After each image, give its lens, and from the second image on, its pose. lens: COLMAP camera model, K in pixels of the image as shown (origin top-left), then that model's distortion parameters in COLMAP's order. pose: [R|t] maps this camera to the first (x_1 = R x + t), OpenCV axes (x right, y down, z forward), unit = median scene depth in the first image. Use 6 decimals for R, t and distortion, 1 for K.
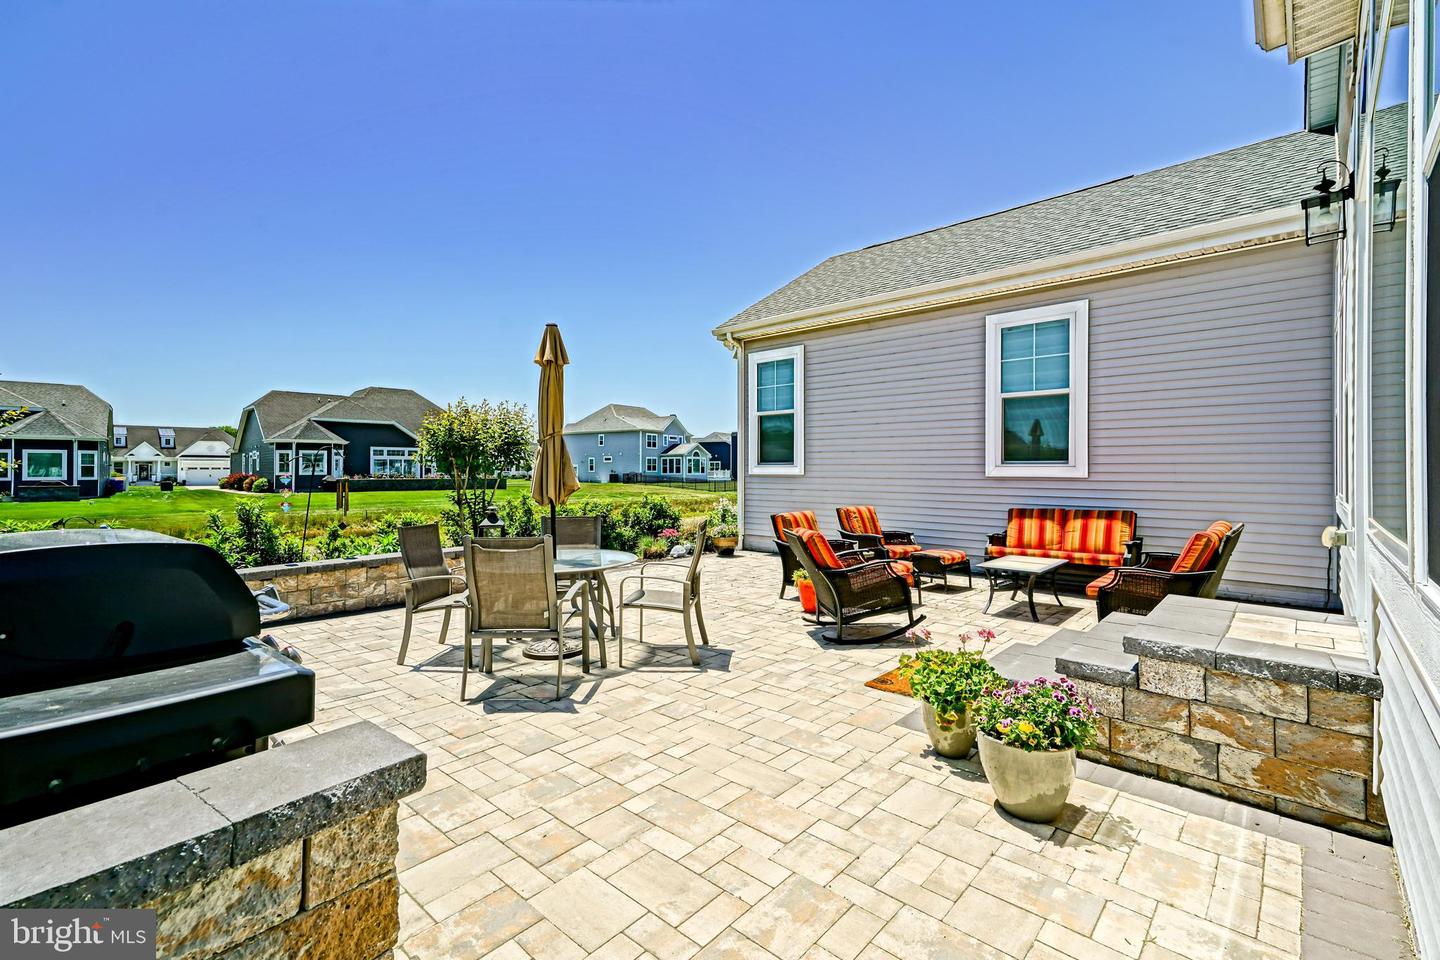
lens RADIAL K [[646.3, 0, 720.0], [0, 646.3, 480.0], [0, 0, 1]] dist [-0.034910, 0.000020]
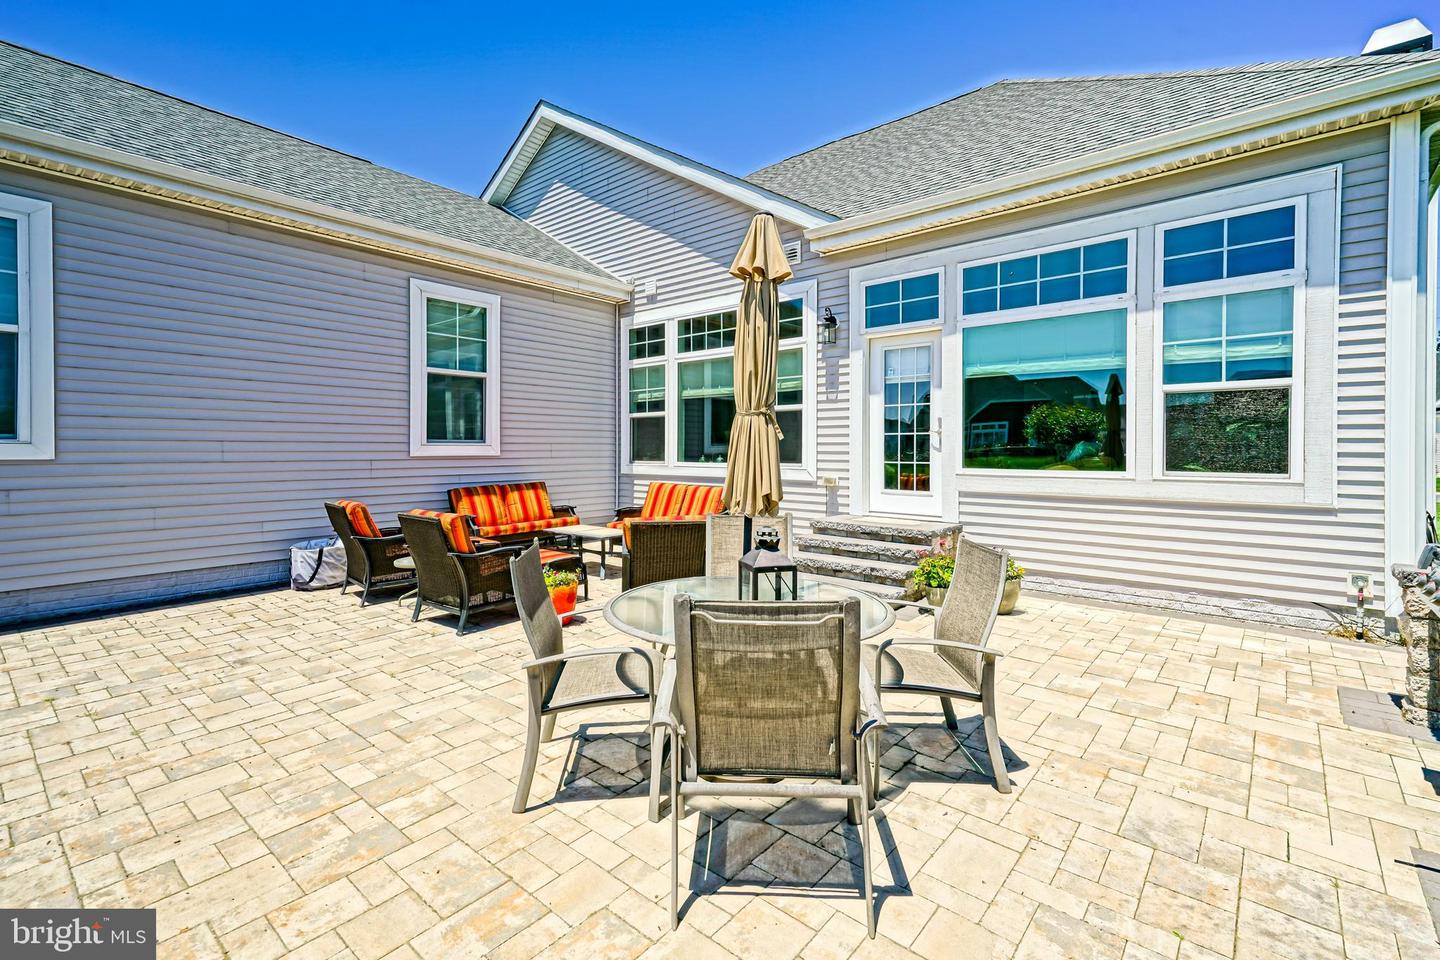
lens RADIAL K [[635.1, 0, 717.8], [0, 635.1, 437.6], [0, 0, 1]] dist [0.081583, -0.000039]
pose [[-0.024167, 0.005433, 0.999693, -0.545576], [-0.000353, 0.999985, -0.005443, -0.029109], [-0.999708, -0.000485, -0.024165, 0.634810]]
